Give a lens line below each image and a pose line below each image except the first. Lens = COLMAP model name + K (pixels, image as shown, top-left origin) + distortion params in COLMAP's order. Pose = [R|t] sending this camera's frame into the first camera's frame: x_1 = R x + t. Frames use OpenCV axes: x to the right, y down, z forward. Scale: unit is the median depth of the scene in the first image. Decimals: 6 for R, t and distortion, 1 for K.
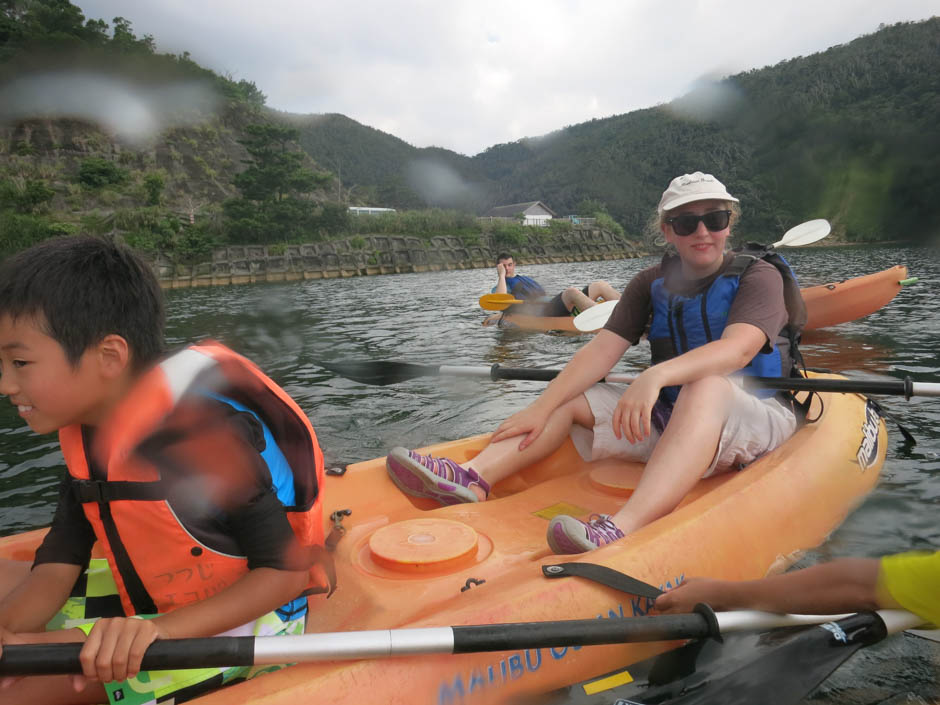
lens RADIAL K [[670.1, 0, 467.8], [0, 670.1, 356.8], [0, 0, 1]] dist [-0.052953, 0.001049]
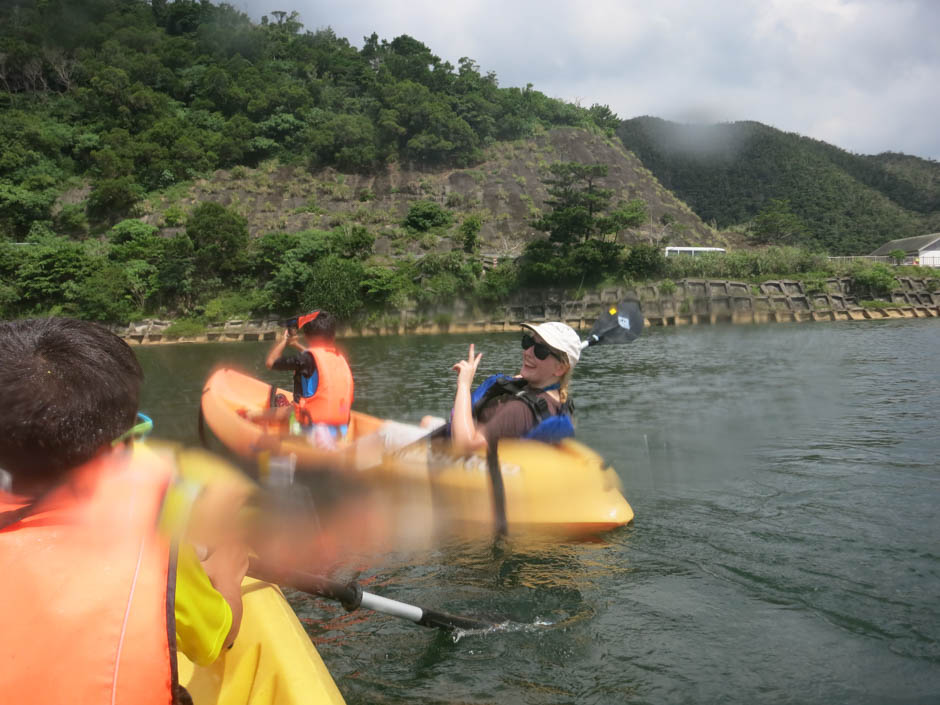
lens RADIAL K [[861.1, 0, 467.5], [0, 861.1, 354.0], [0, 0, 1]] dist [-0.055441, 0.053221]
pose [[0.855268, 0.045717, -0.516165, 0.180656], [-0.087233, 0.994587, -0.056452, 0.000602], [0.510790, 0.093308, 0.854627, -0.077633]]
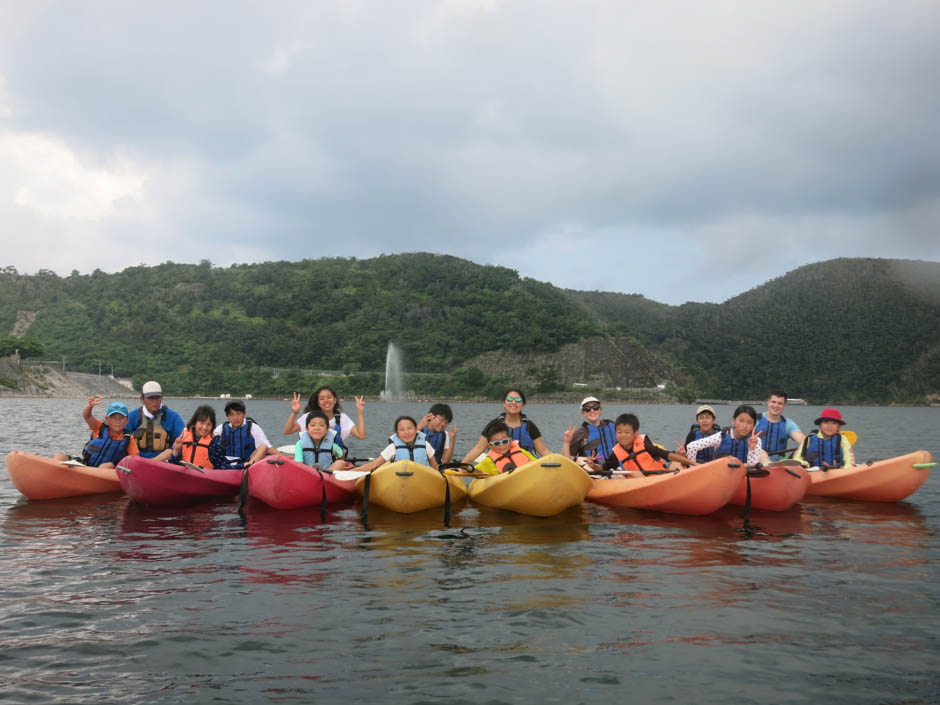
lens RADIAL K [[1030.5, 0, 469.5], [0, 1030.5, 346.2], [0, 0, 1]] dist [-0.102780, 0.000000]
pose [[0.529145, 0.022657, -0.848229, 4.041710], [-0.160704, 0.984228, -0.073961, 0.069614], [0.833174, 0.175450, 0.524440, -2.286449]]
